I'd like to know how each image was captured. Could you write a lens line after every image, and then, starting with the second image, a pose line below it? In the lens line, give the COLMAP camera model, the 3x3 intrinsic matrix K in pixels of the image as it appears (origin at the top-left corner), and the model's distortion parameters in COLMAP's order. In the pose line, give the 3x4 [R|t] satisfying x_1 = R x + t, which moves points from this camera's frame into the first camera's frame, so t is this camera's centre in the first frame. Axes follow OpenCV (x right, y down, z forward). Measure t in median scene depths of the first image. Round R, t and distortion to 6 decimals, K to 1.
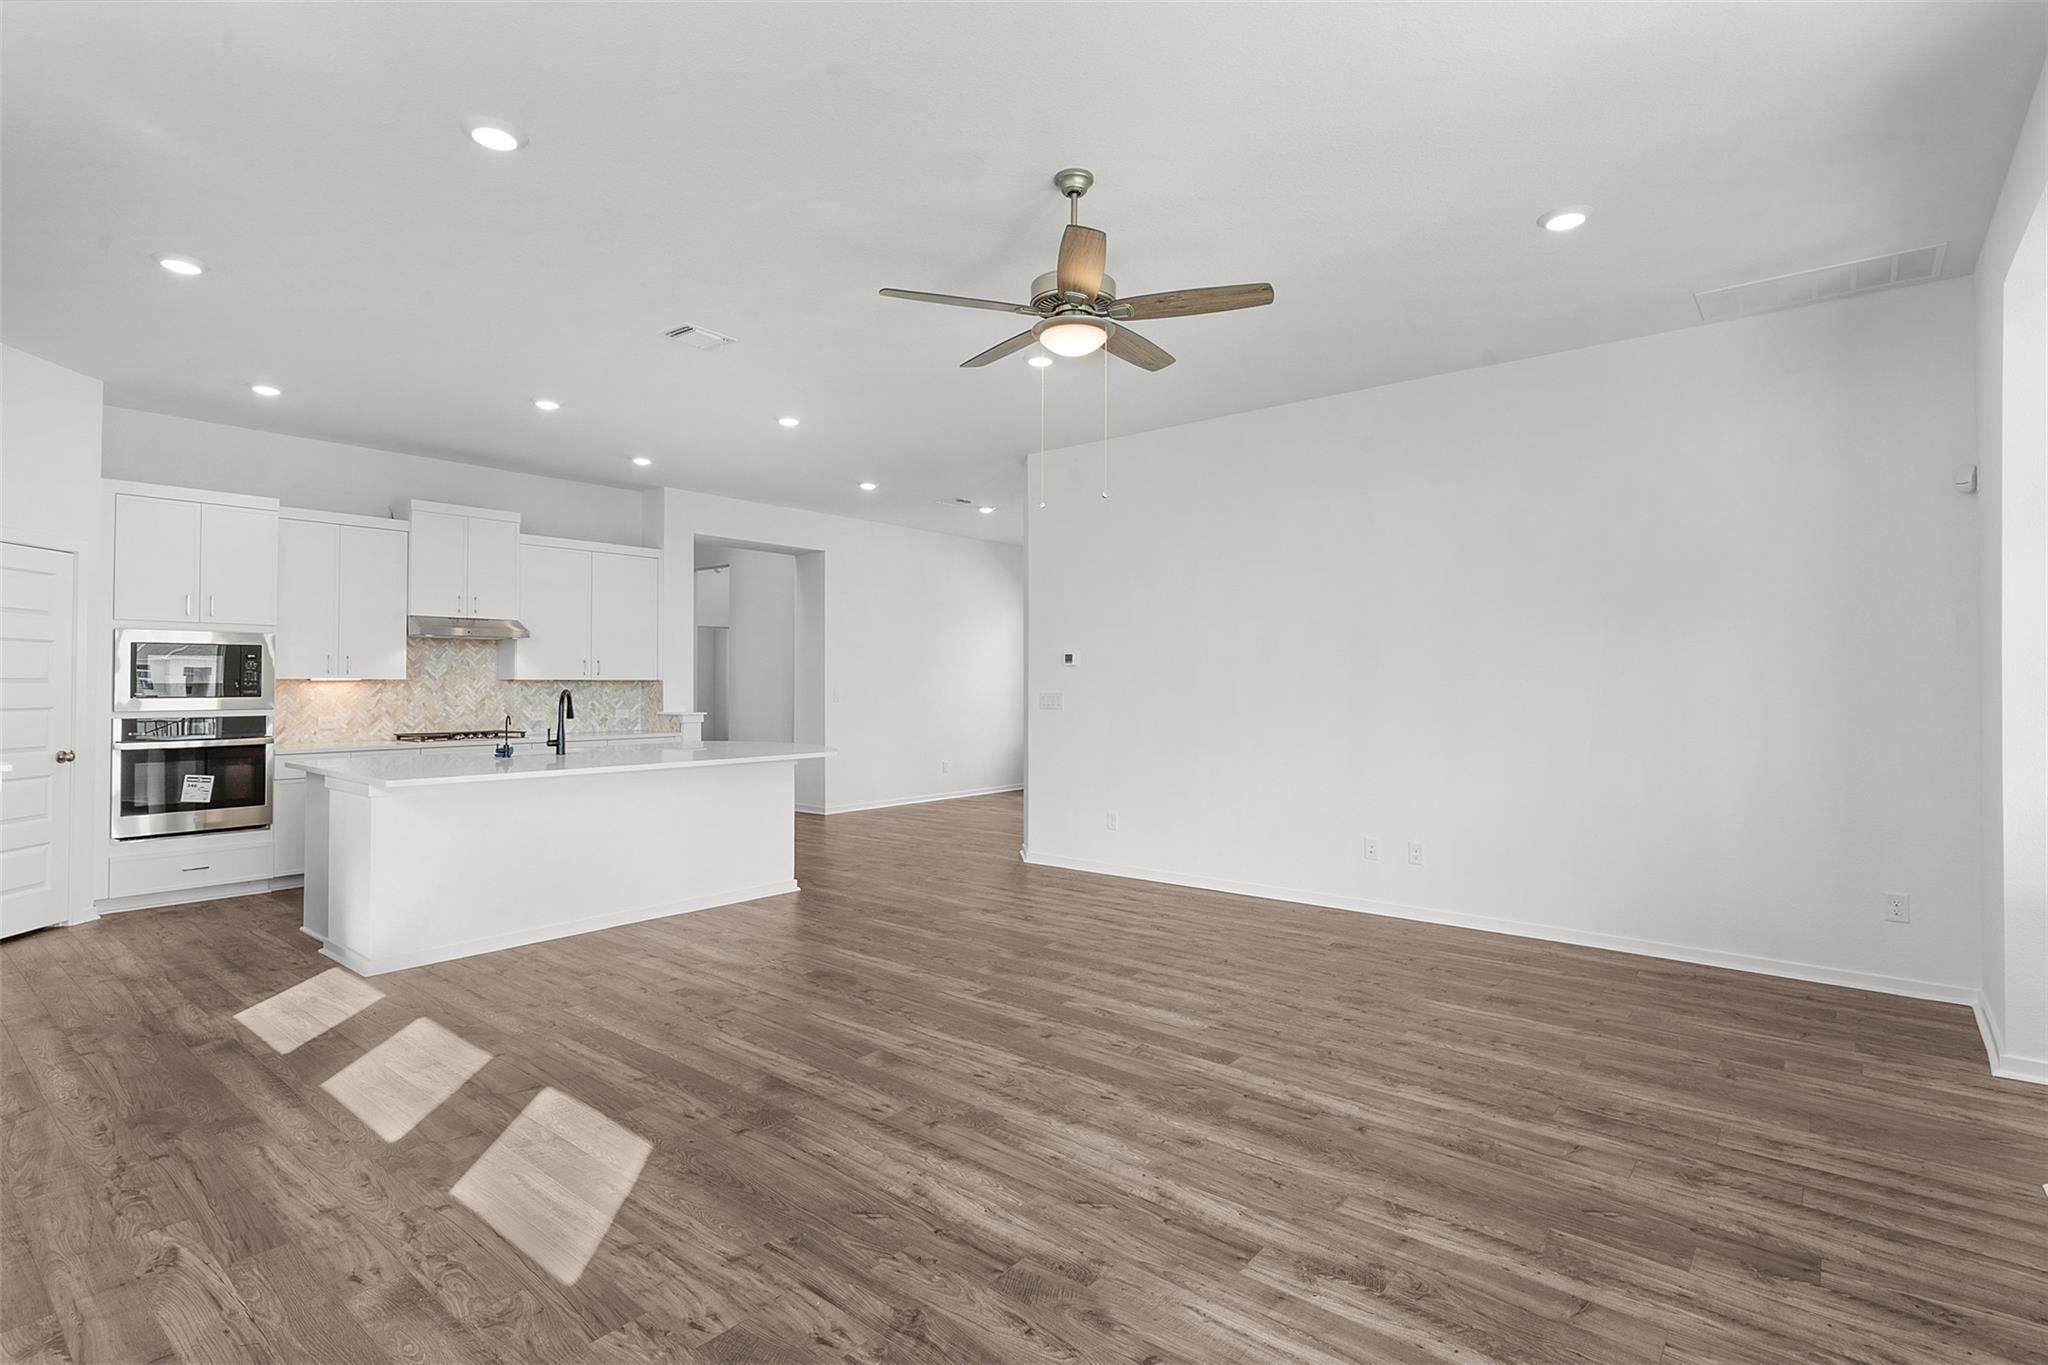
lens RADIAL K [[994.6, 0, 1031.0], [0, 994.6, 681.1], [0, 0, 1]] dist [0.002071, -0.001084]
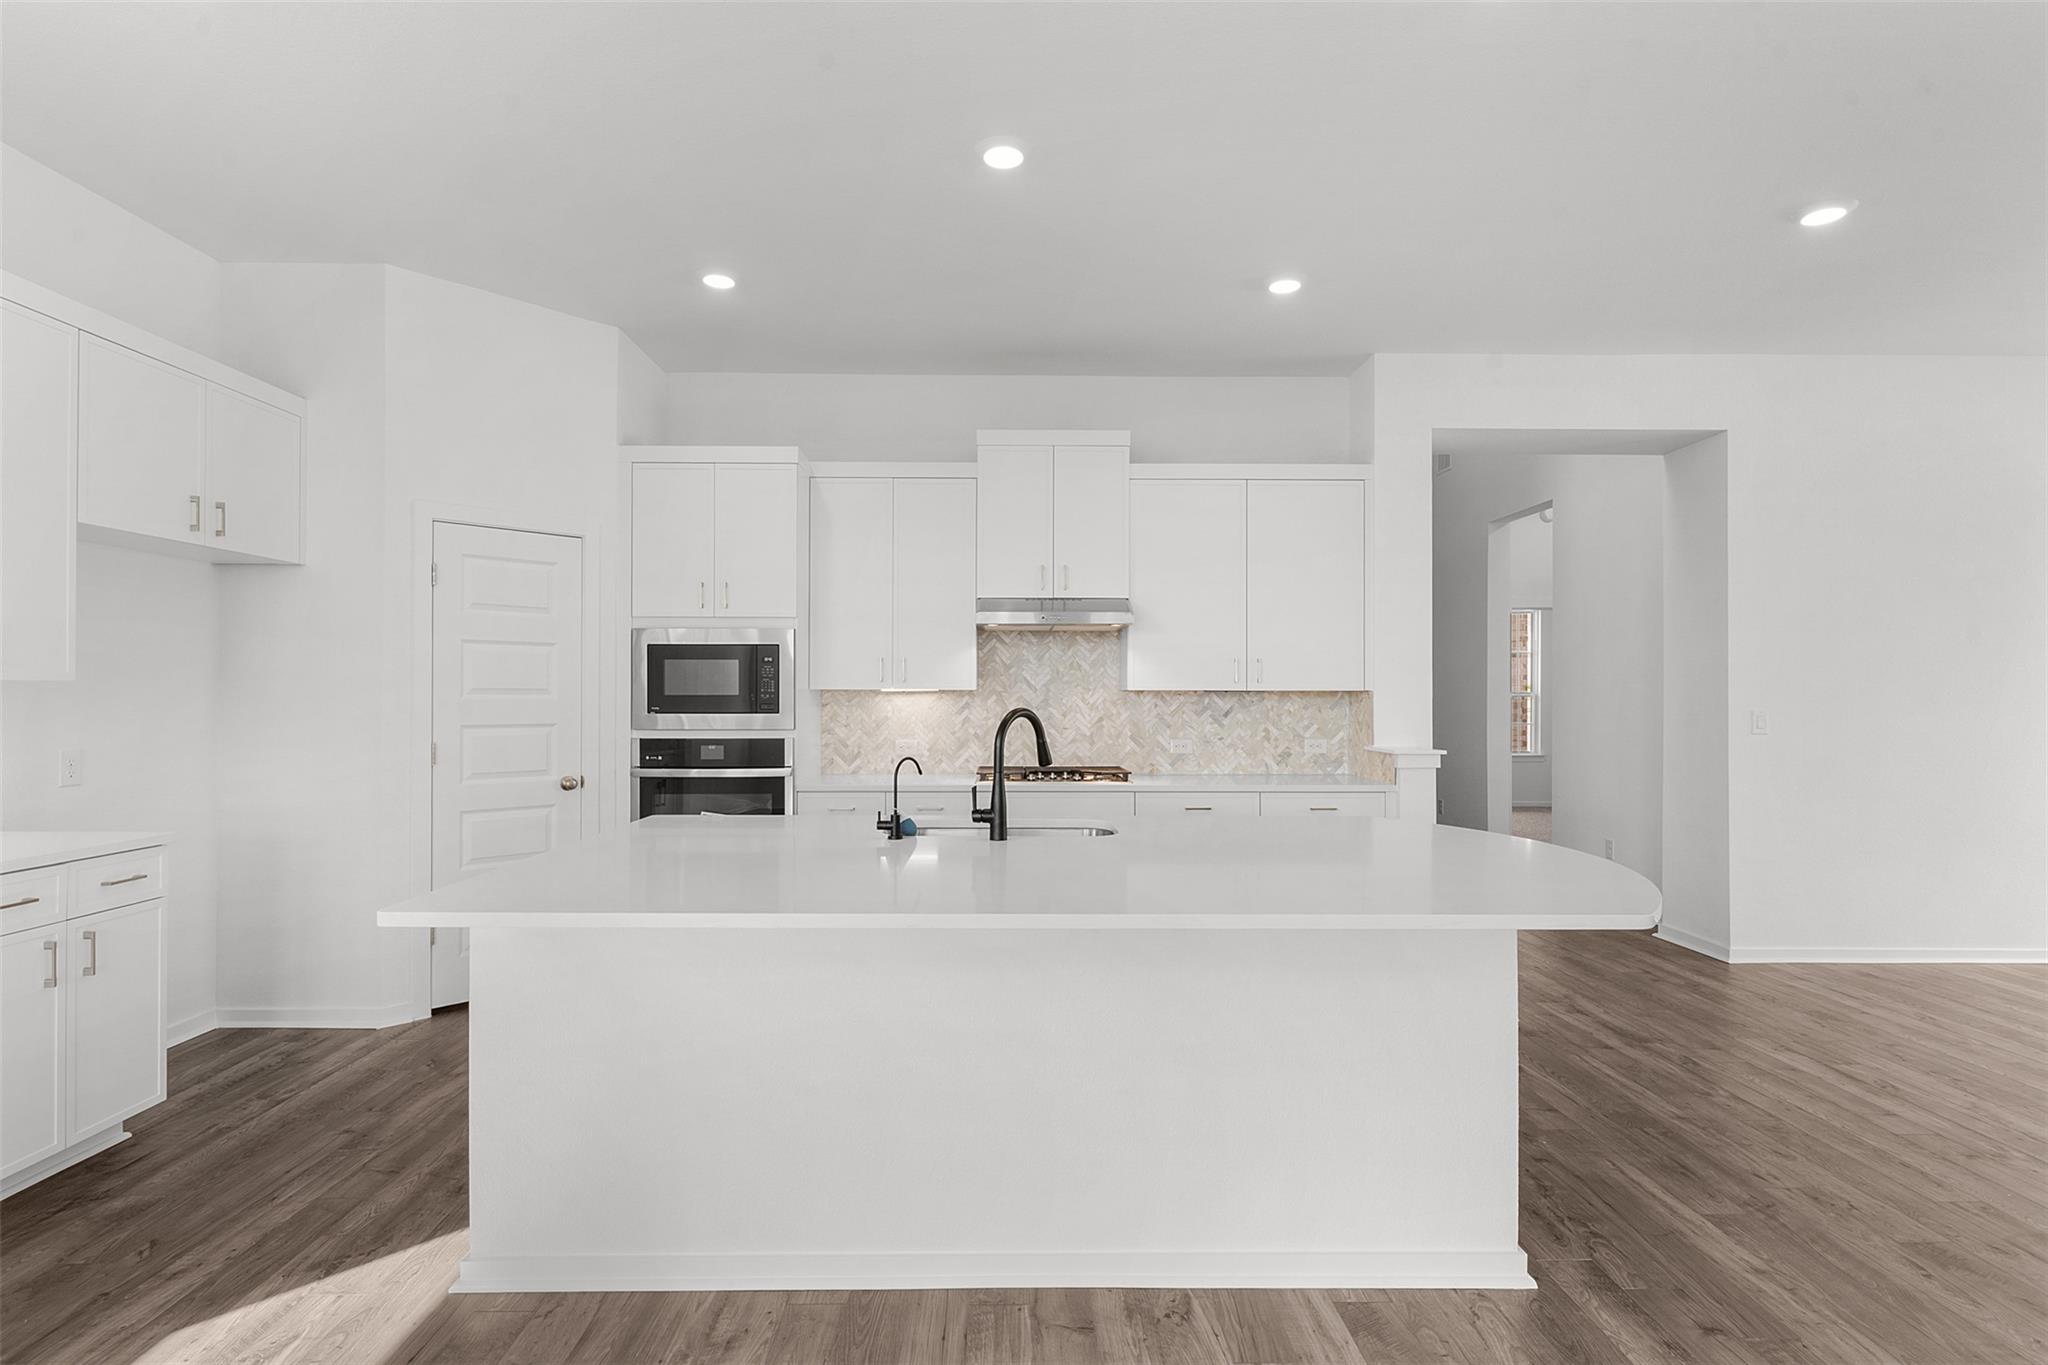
lens RADIAL K [[994.6, 0, 1022.0], [0, 994.6, 692.7], [0, 0, 1]] dist [0.002071, -0.001084]
pose [[0.637475, -0.000955, -0.770470, -0.079890], [0.000057, 0.999999, -0.001193, 0.001062], [0.770471, 0.000716, 0.637475, 0.665118]]
